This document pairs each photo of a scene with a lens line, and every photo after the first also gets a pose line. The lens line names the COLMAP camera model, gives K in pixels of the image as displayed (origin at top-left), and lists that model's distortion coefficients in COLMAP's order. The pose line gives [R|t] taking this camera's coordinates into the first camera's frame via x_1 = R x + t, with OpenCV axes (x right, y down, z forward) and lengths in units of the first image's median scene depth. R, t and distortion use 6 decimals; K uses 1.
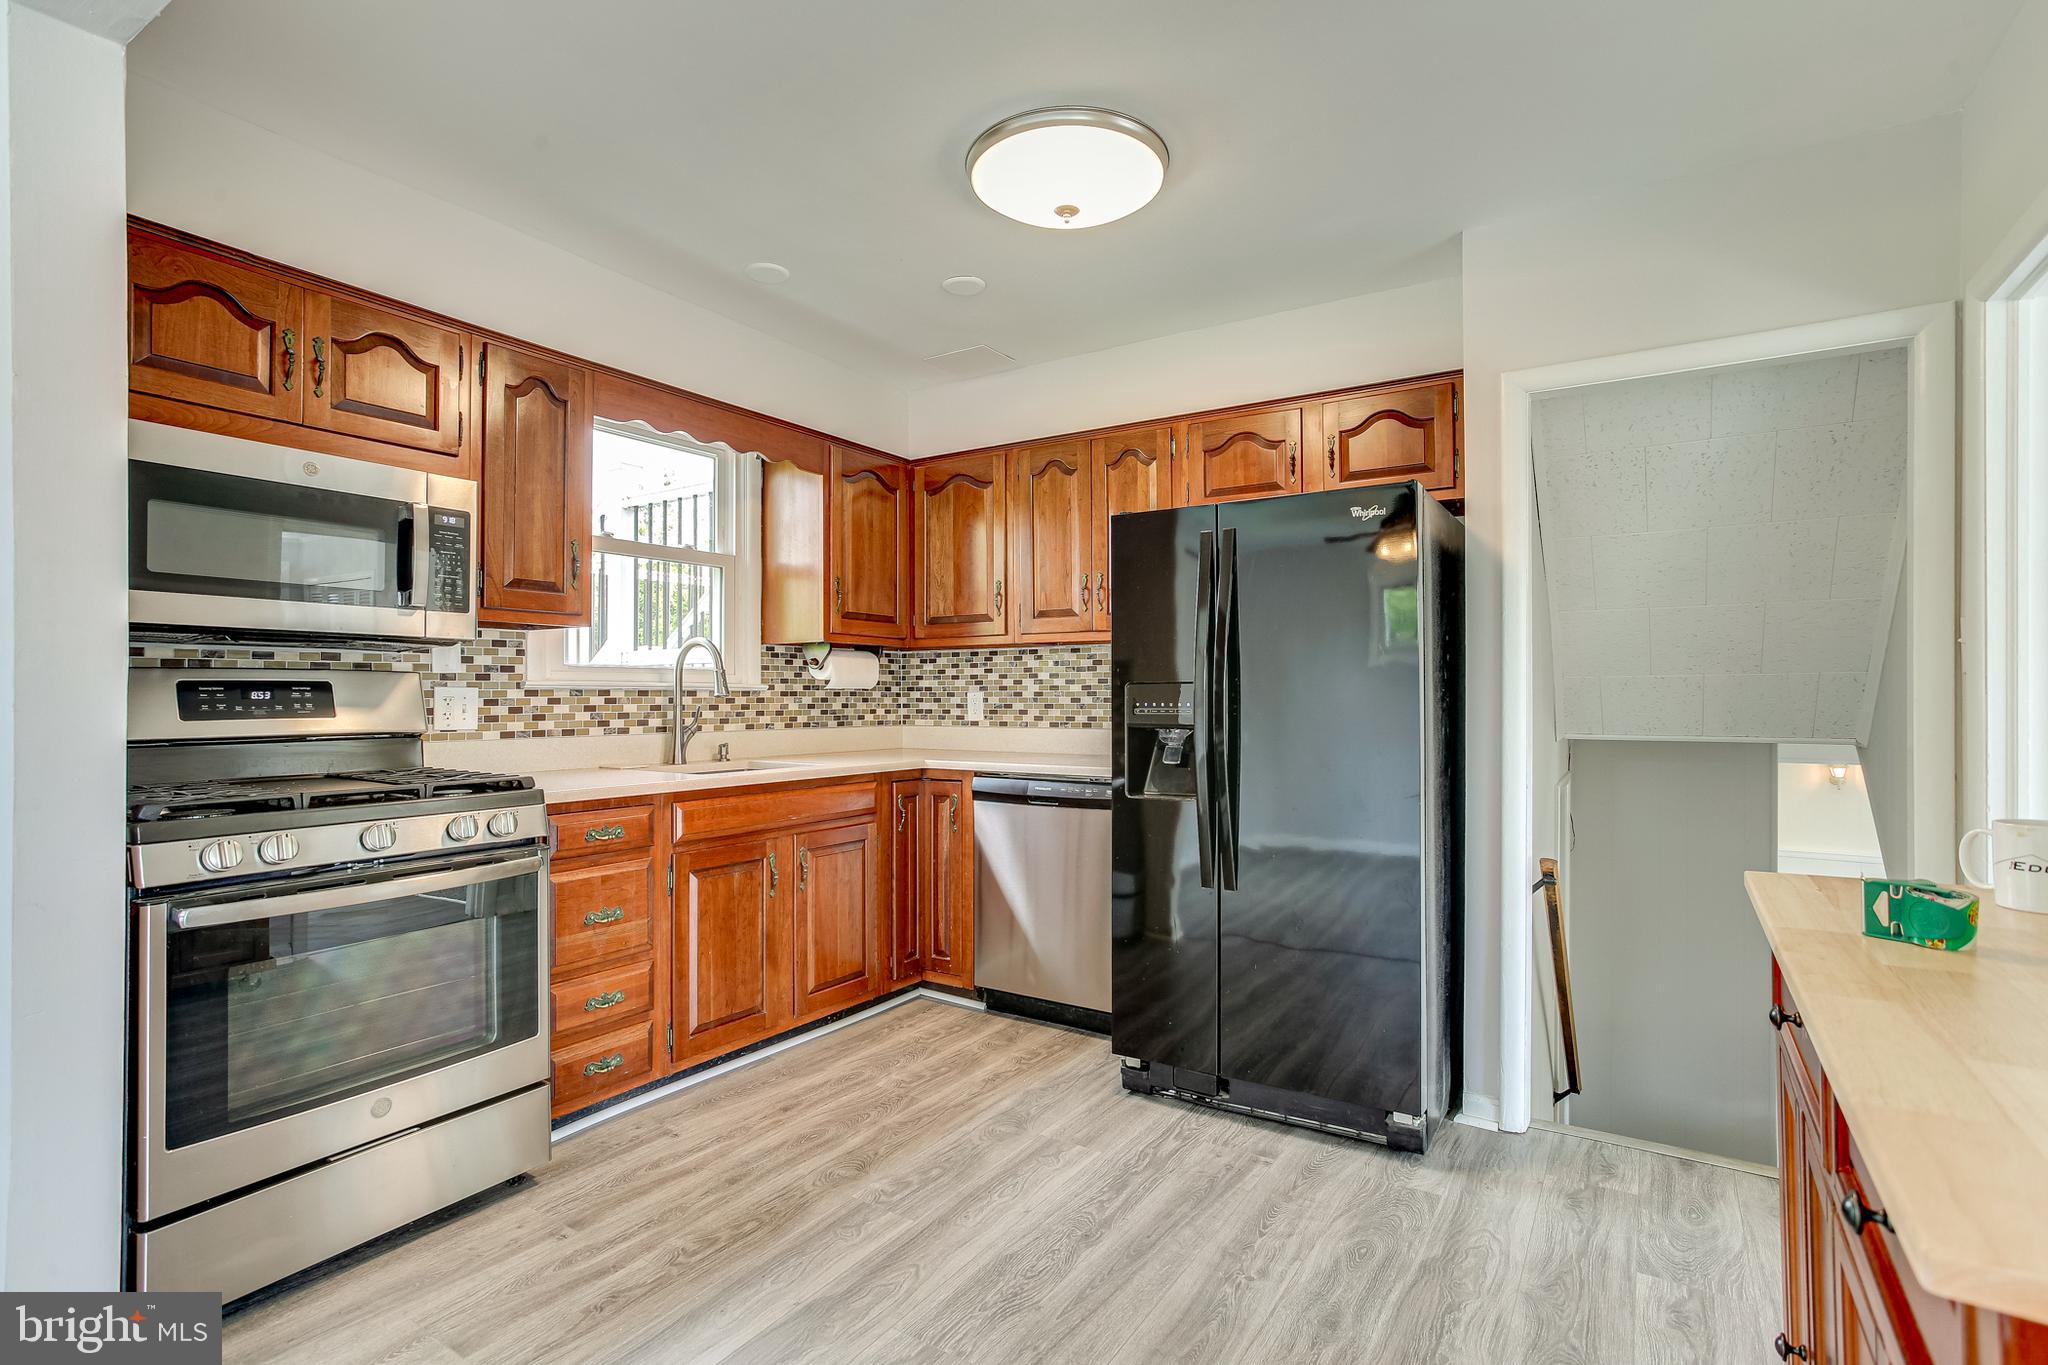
lens RADIAL K [[986.6, 0, 1019.2], [0, 986.6, 684.4], [0, 0, 1]] dist [-0.045376, 0.029154]
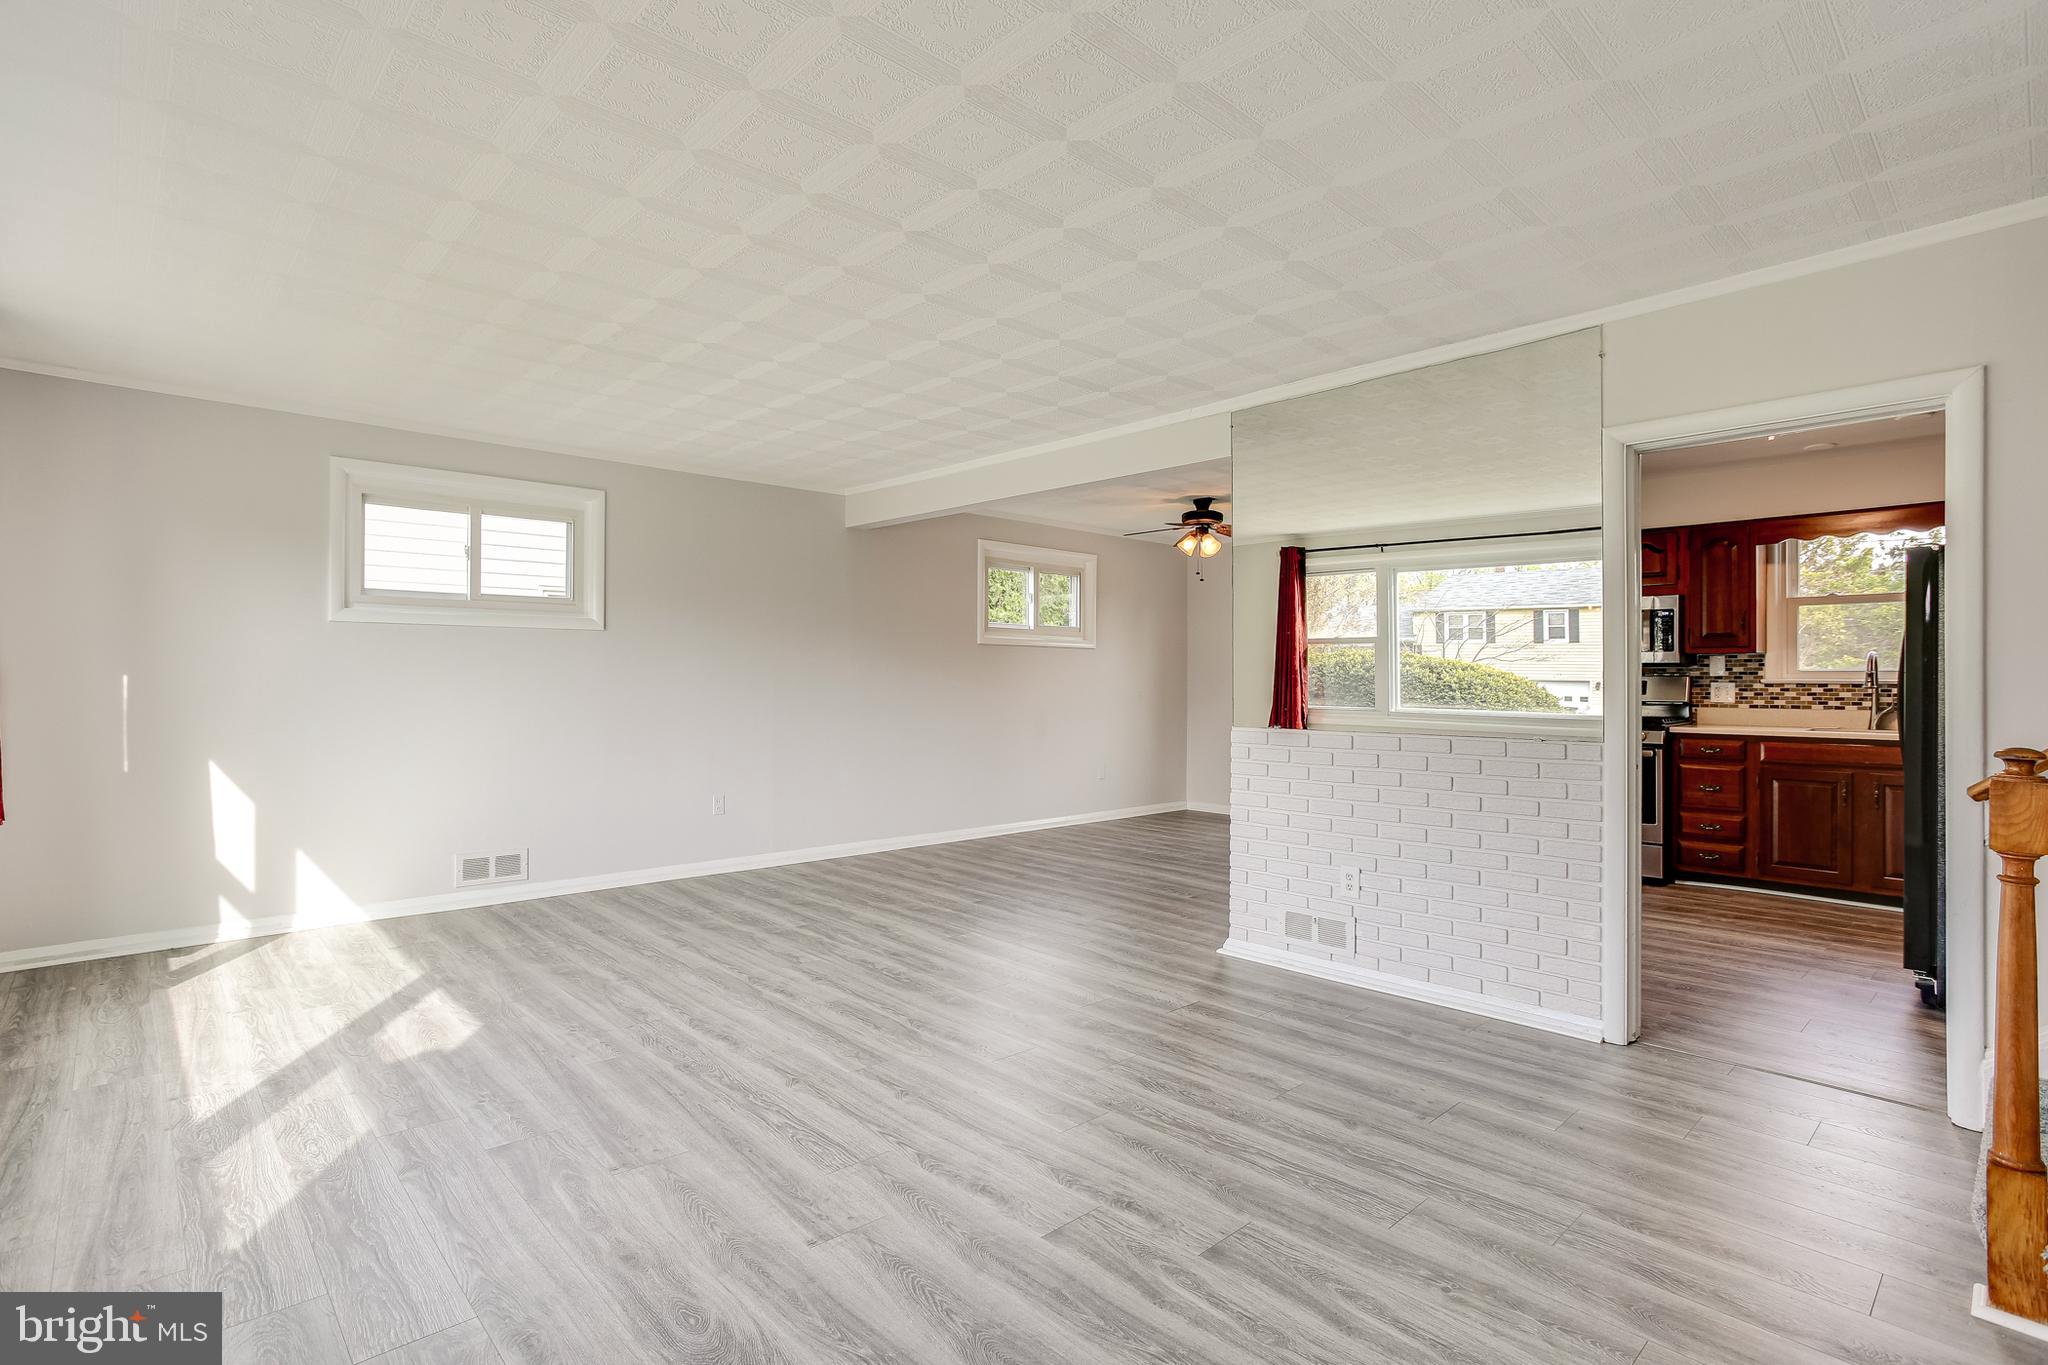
lens RADIAL K [[986.6, 0, 1019.2], [0, 986.6, 684.4], [0, 0, 1]] dist [-0.045376, 0.029154]
pose [[-0.245547, 0.001340, -0.969384, 1.688431], [0.009727, 0.999952, -0.001082, -0.005438], [0.969336, -0.009695, -0.245548, 0.030753]]
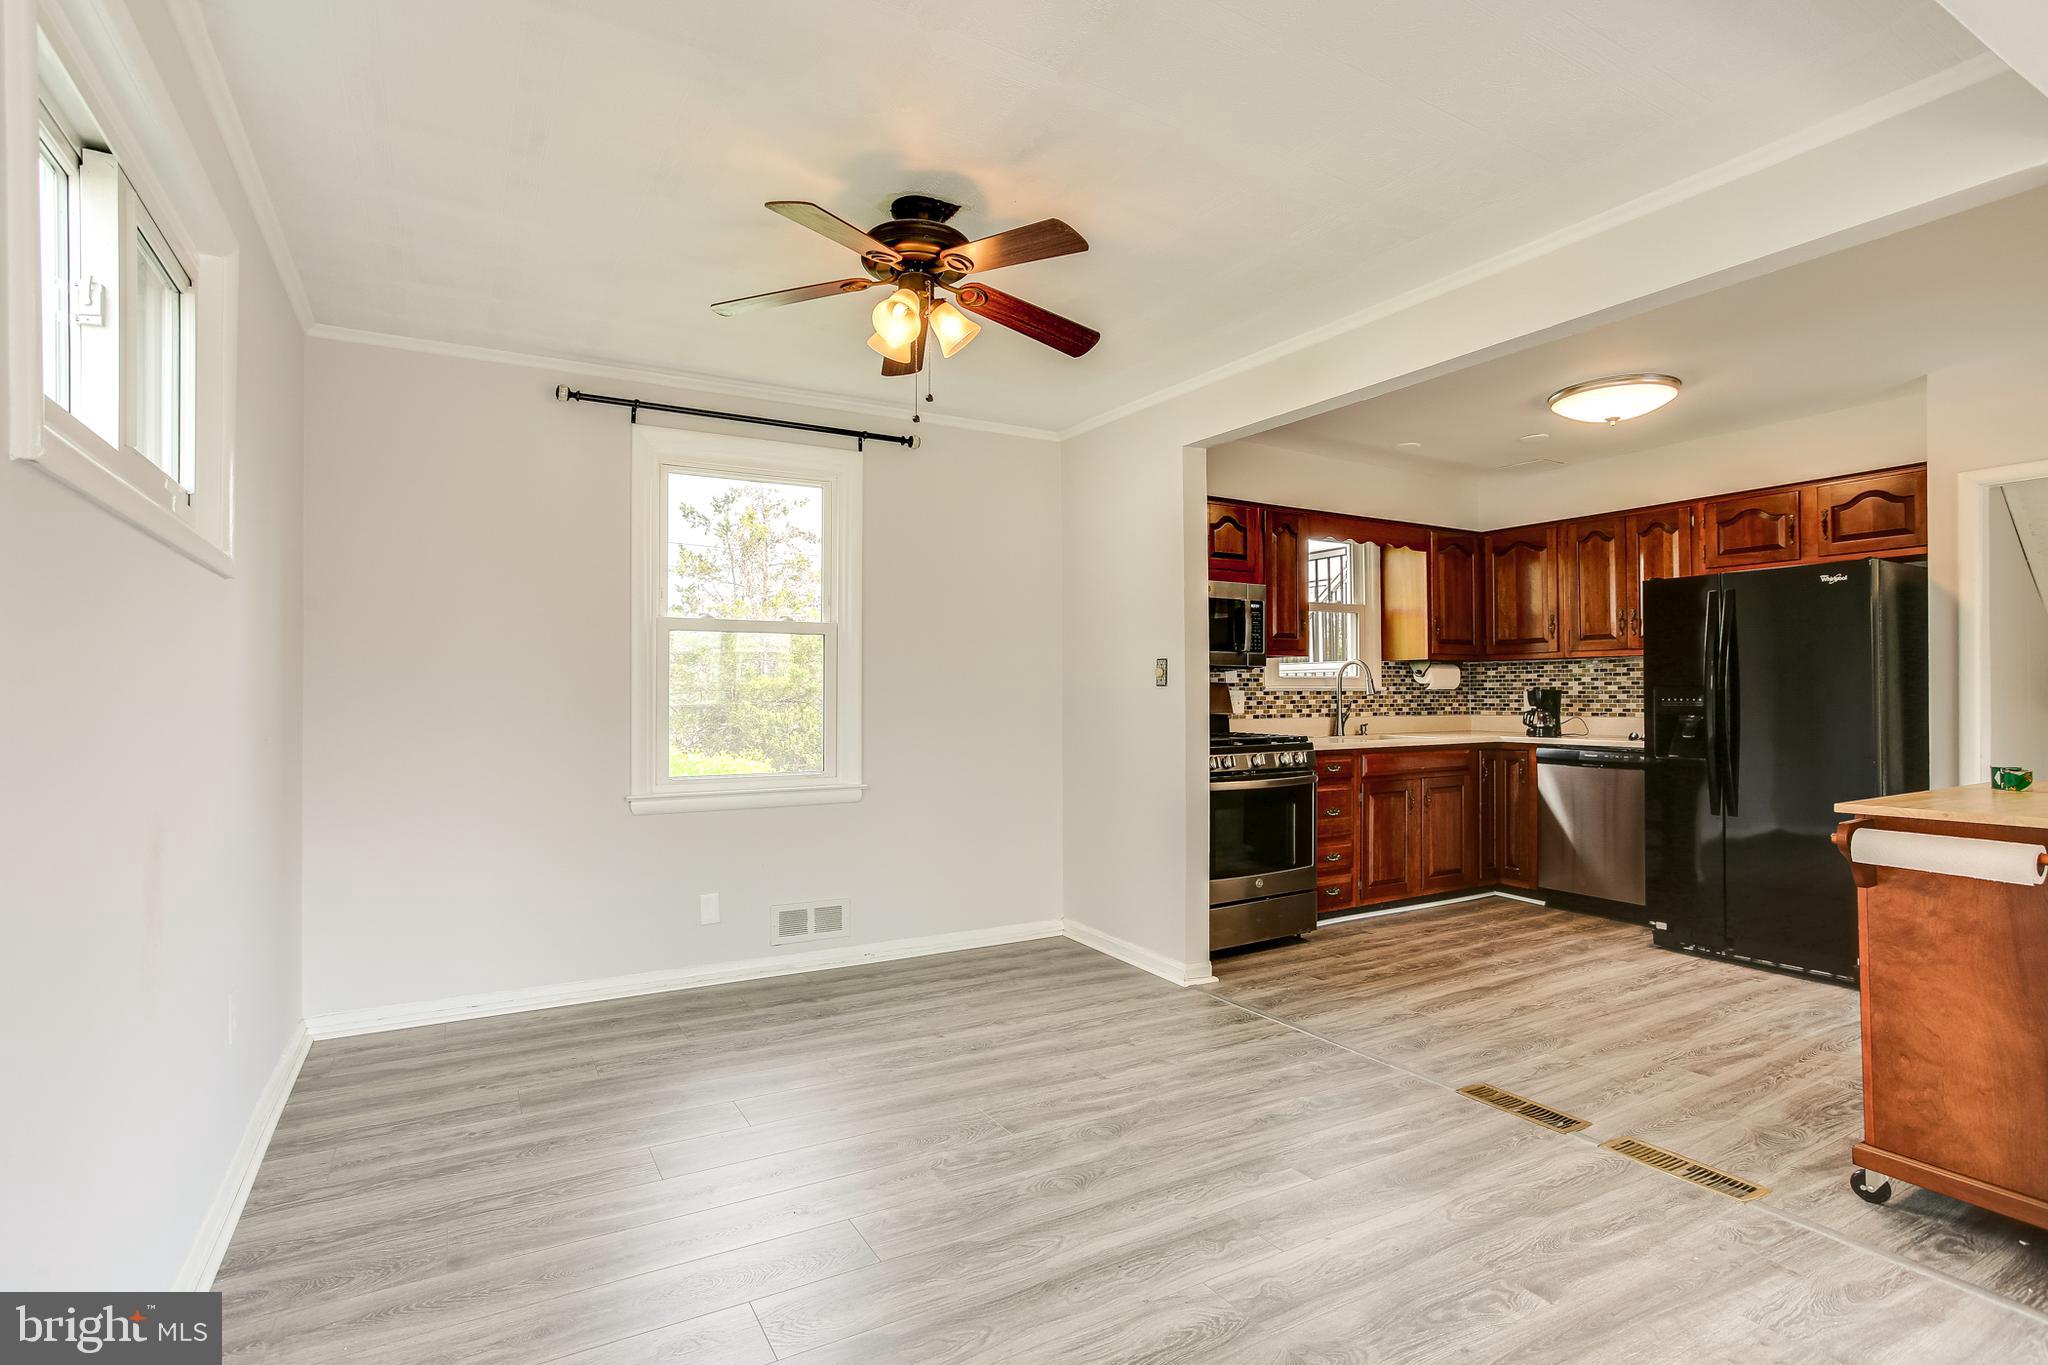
lens RADIAL K [[986.6, 0, 1019.2], [0, 986.6, 684.4], [0, 0, 1]] dist [-0.045376, 0.029154]
pose [[0.890104, -0.006458, -0.455713, -0.080753], [0.008289, 0.999964, 0.002020, -0.014485], [0.455683, -0.005575, 0.890125, -0.784274]]
